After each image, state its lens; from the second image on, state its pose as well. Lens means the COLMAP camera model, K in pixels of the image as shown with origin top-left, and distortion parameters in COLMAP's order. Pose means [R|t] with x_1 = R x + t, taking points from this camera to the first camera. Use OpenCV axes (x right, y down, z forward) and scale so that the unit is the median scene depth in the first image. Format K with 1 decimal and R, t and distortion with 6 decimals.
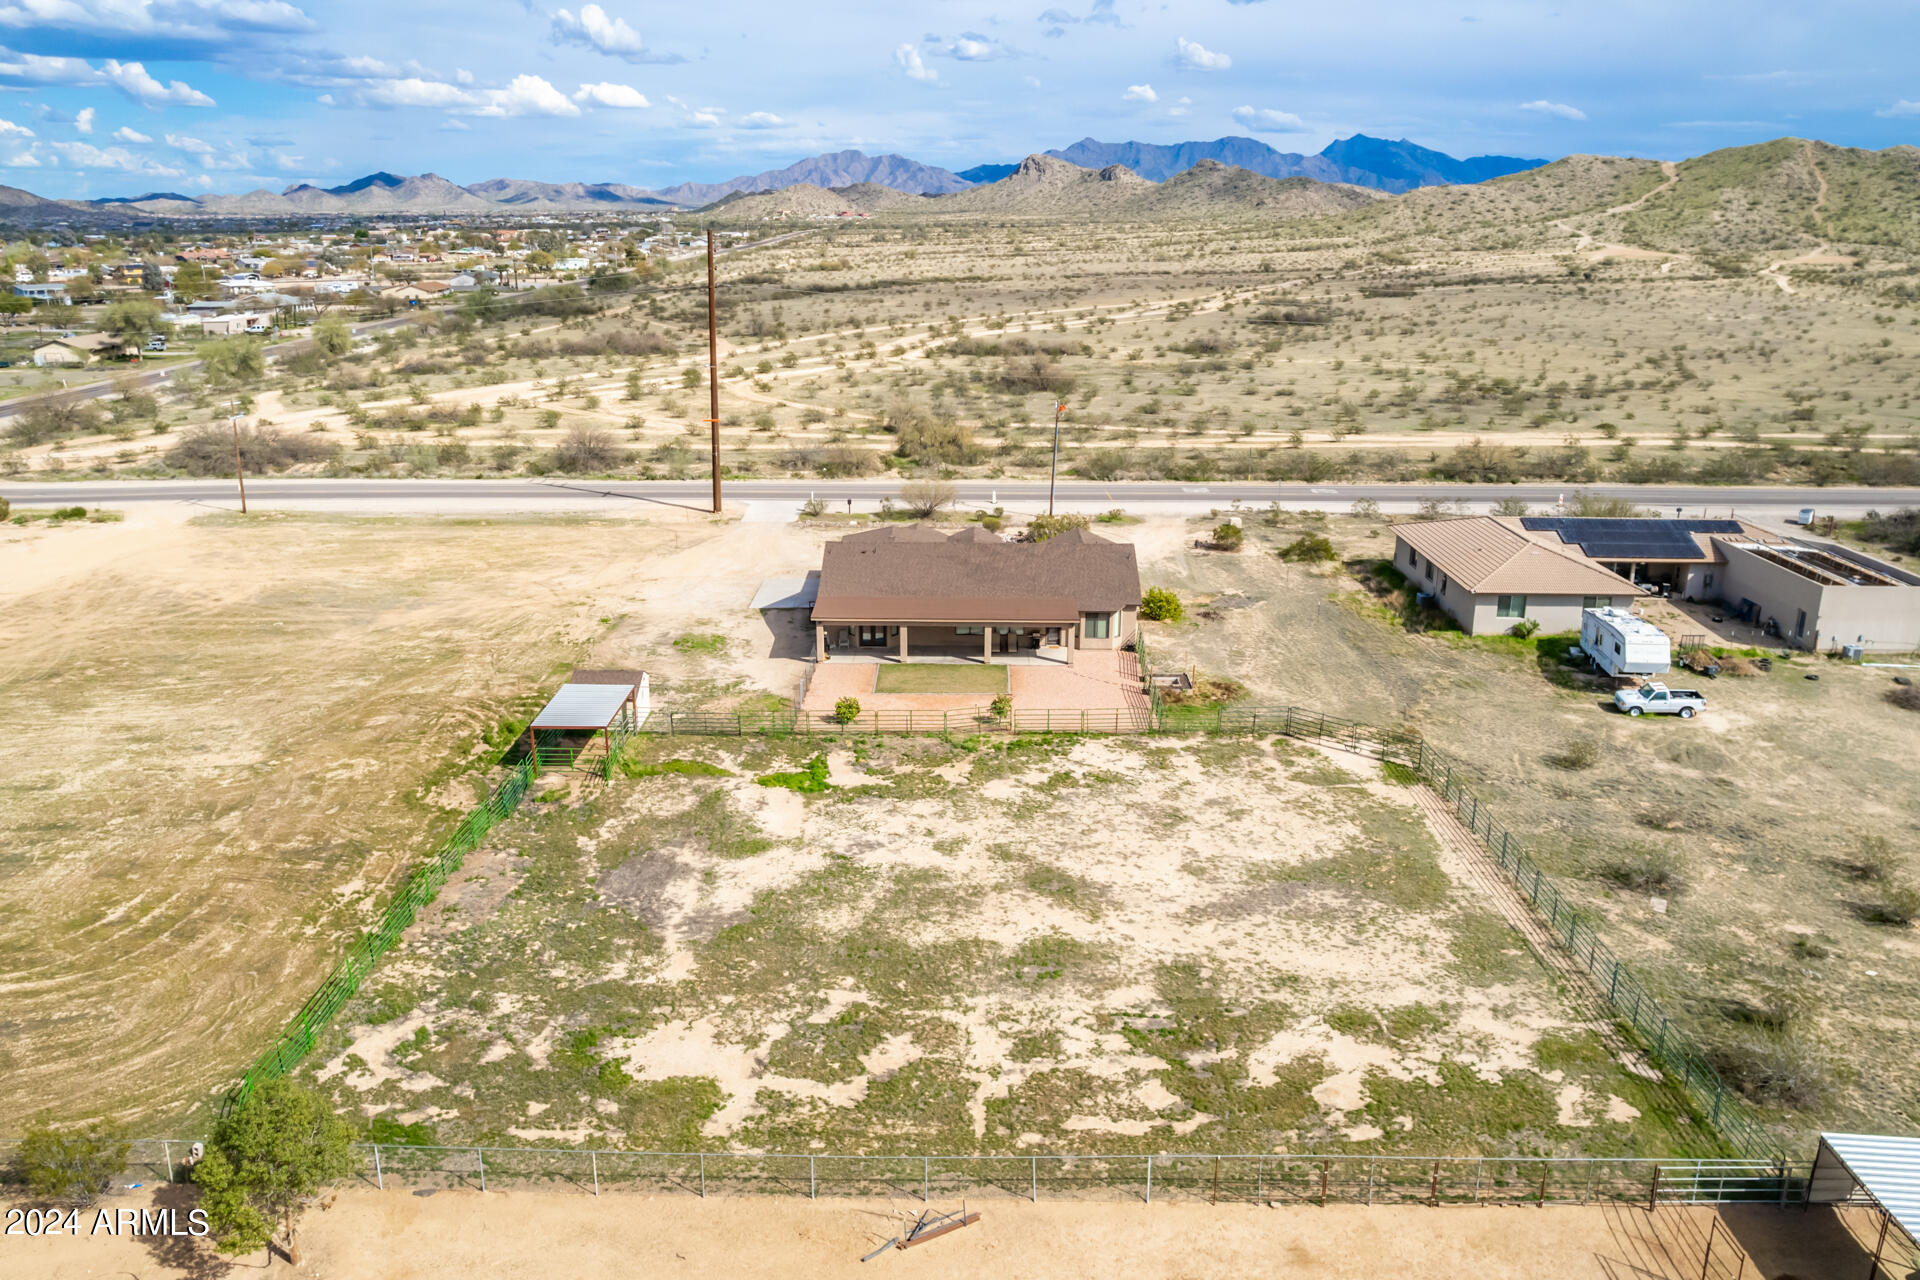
lens RADIAL K [[1462.5, 0, 956.9], [0, 1462.5, 624.9], [0, 0, 1]] dist [-0.073371, 0.050529]
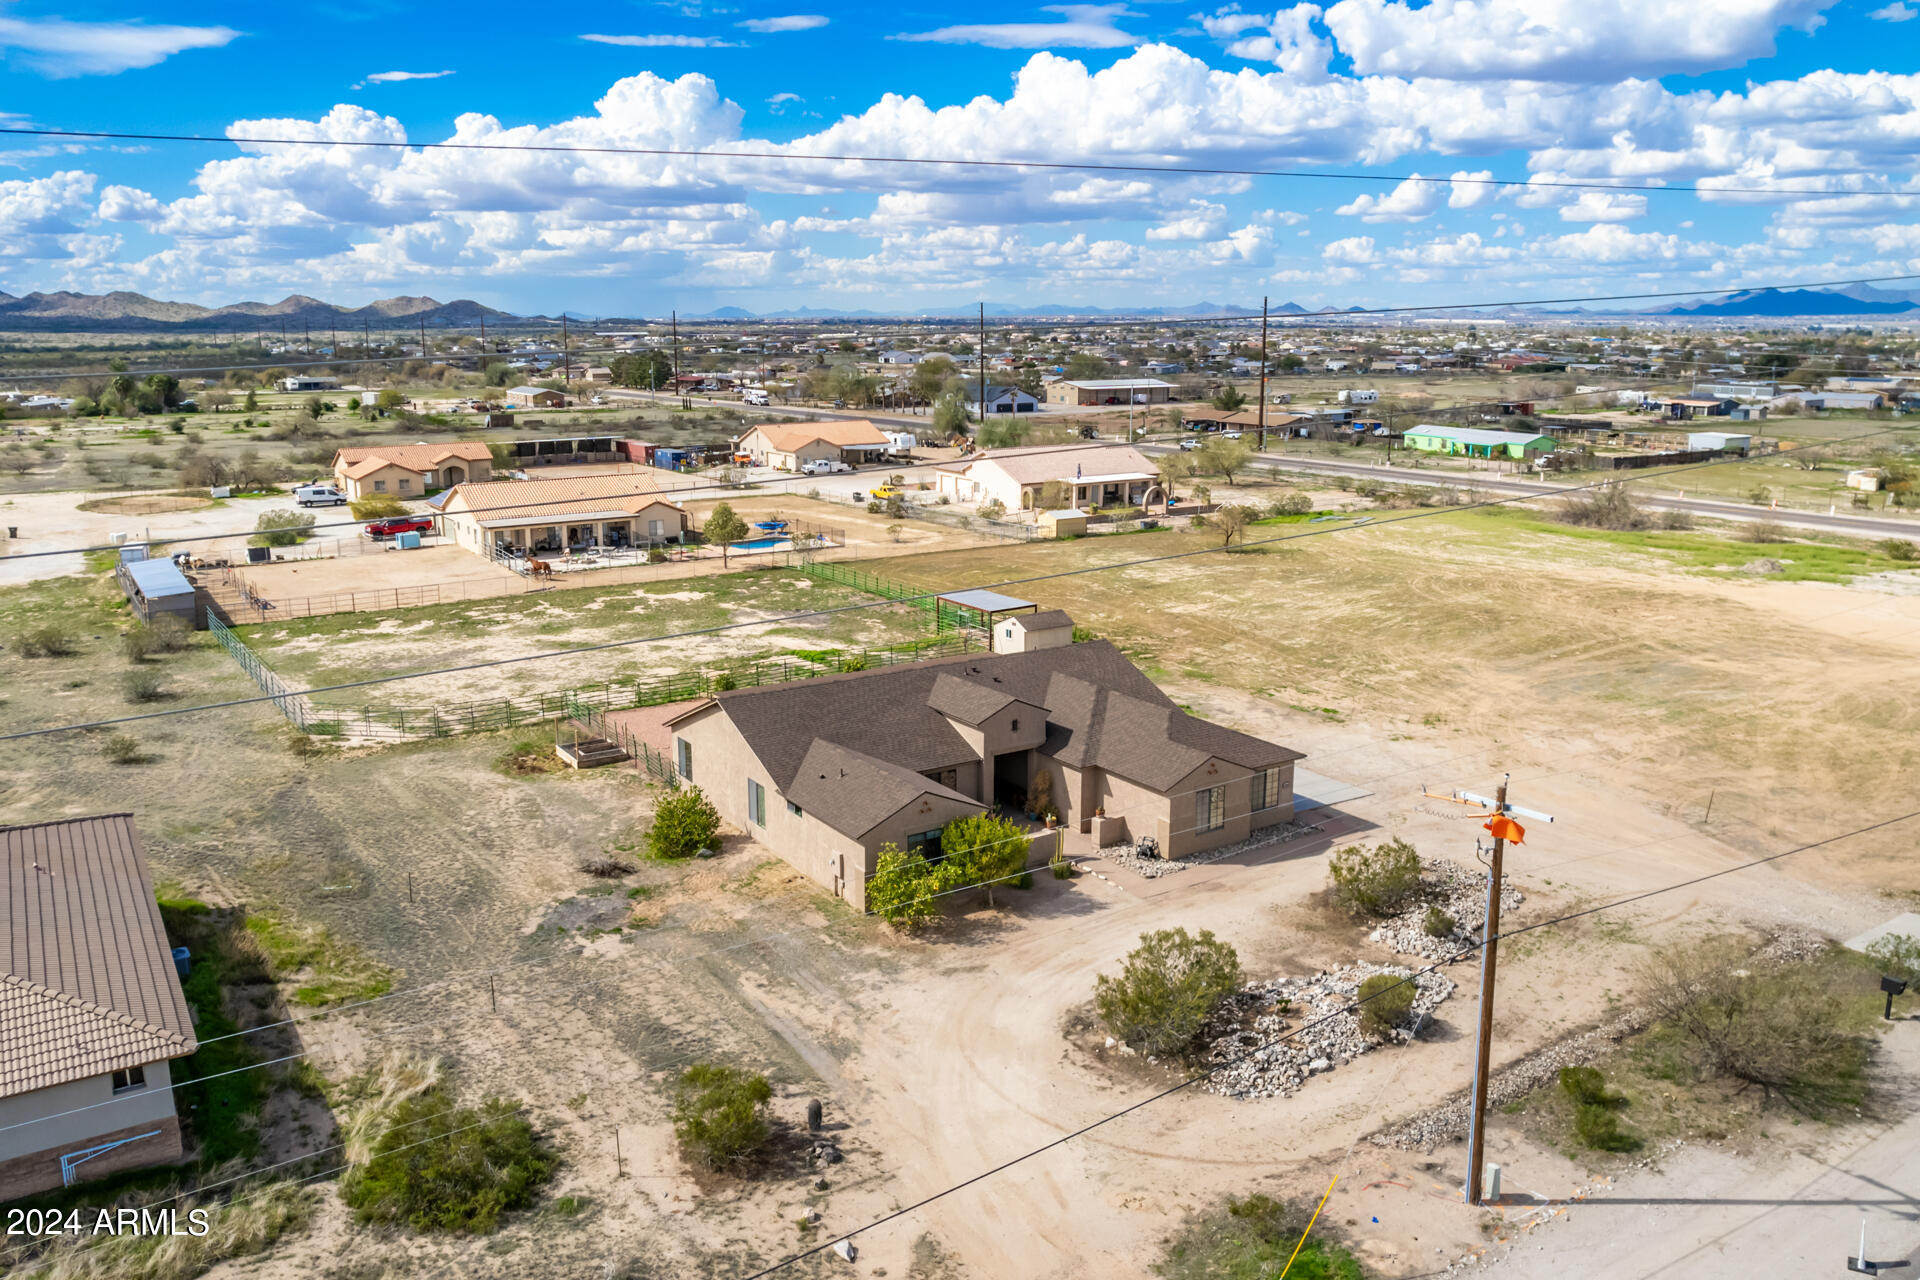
lens RADIAL K [[1462.5, 0, 956.7], [0, 1462.5, 639.6], [0, 0, 1]] dist [-0.073371, 0.050529]
pose [[-0.825943, 0.116783, -0.551524, 0.412908], [-0.158379, 0.890841, 0.425815, -0.392528], [0.541048, 0.439049, -0.717288, 1.639244]]
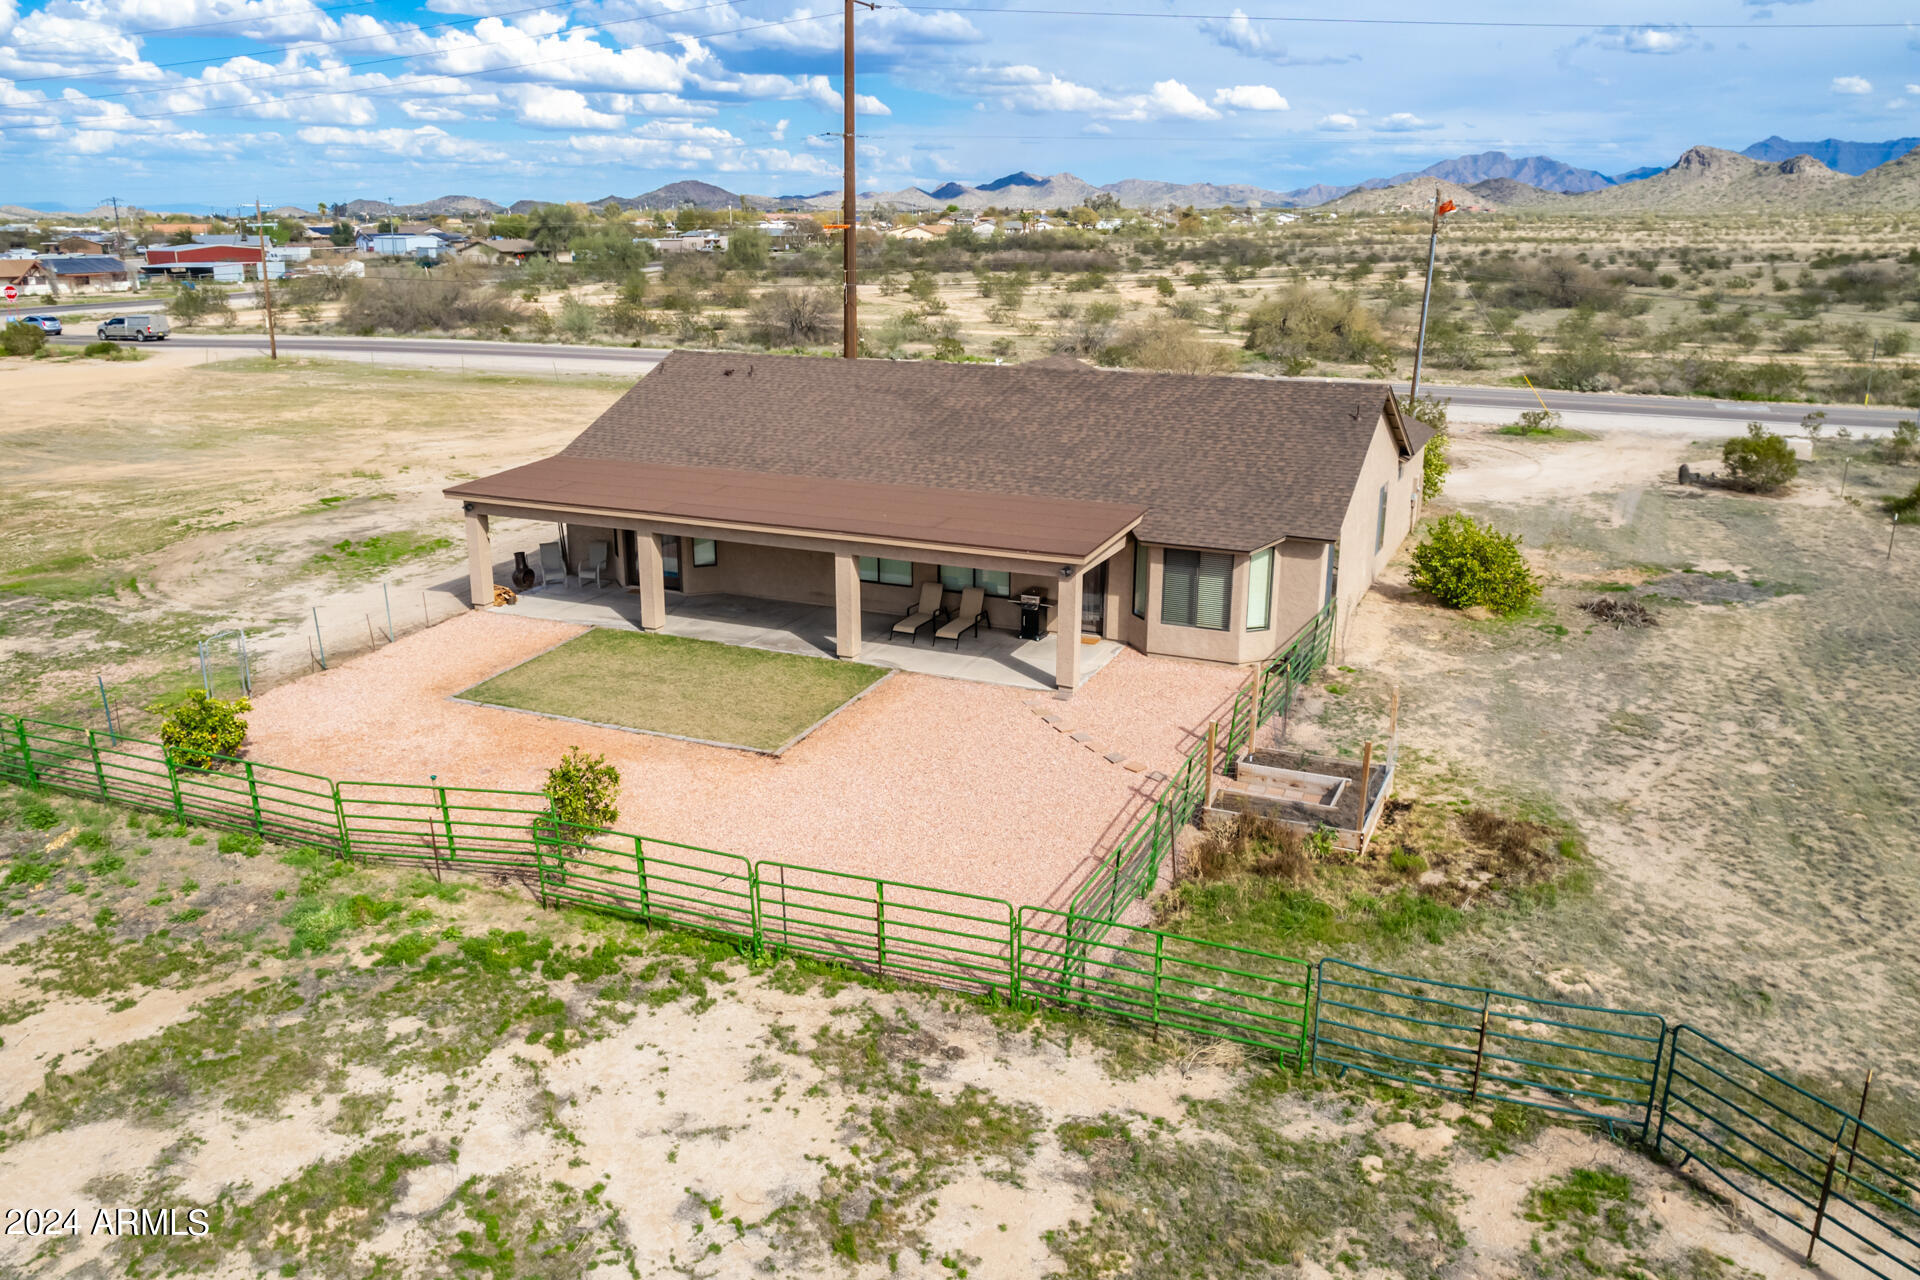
lens RADIAL K [[1462.5, 0, 961.7], [0, 1462.5, 643.9], [0, 0, 1]] dist [-0.073371, 0.050529]
pose [[0.917902, 0.111671, -0.380768, 0.185119], [-0.108193, 0.993659, 0.030603, 0.008916], [0.381771, 0.013106, 0.924164, 0.694982]]
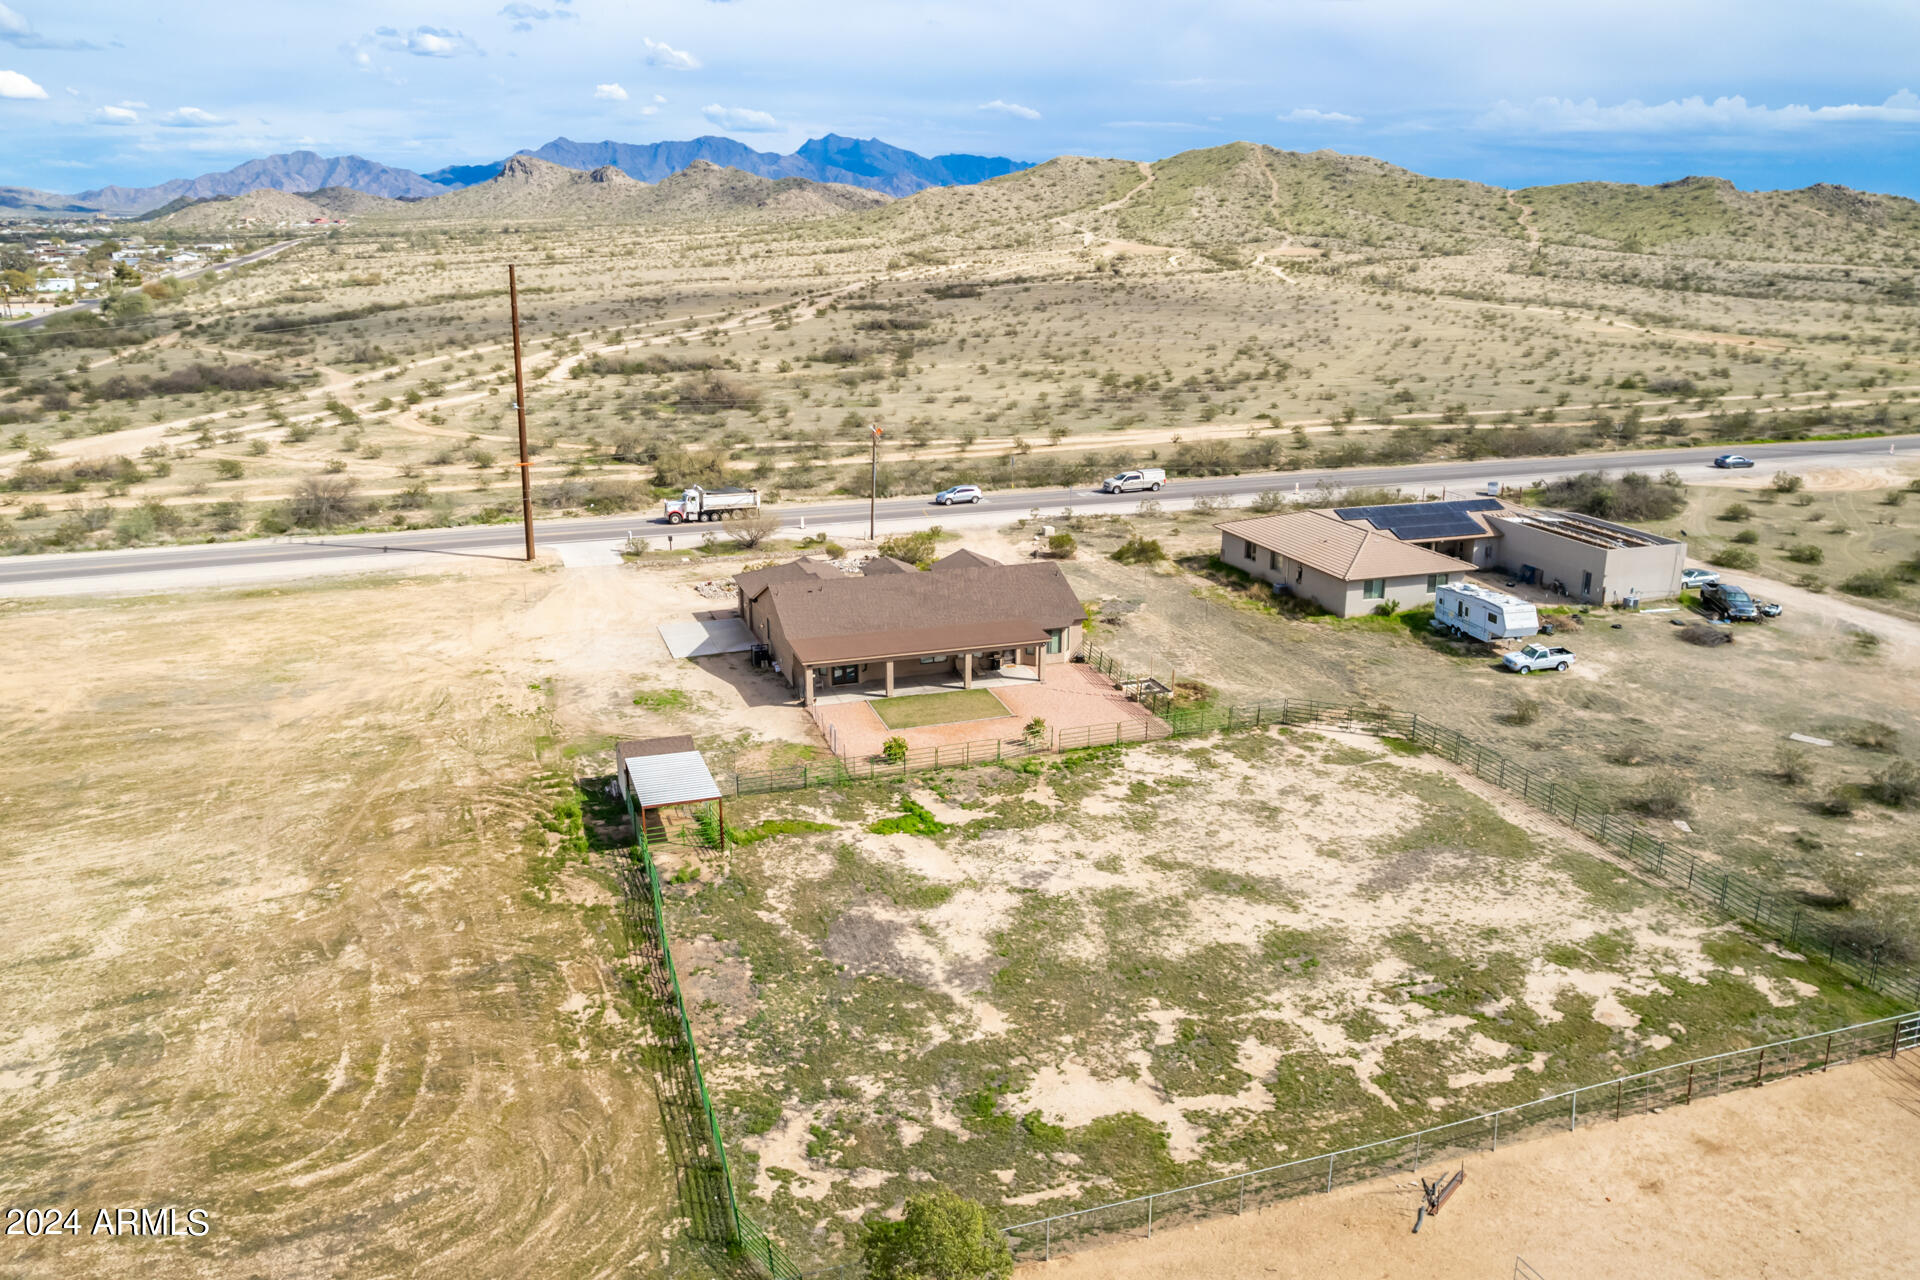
lens RADIAL K [[1462.5, 0, 954.4], [0, 1462.5, 630.9], [0, 0, 1]] dist [-0.073371, 0.050529]
pose [[0.942736, -0.095511, 0.319573, -0.320803], [0.094131, 0.995363, 0.019800, -0.036438], [-0.319982, 0.011416, 0.947355, 0.022533]]
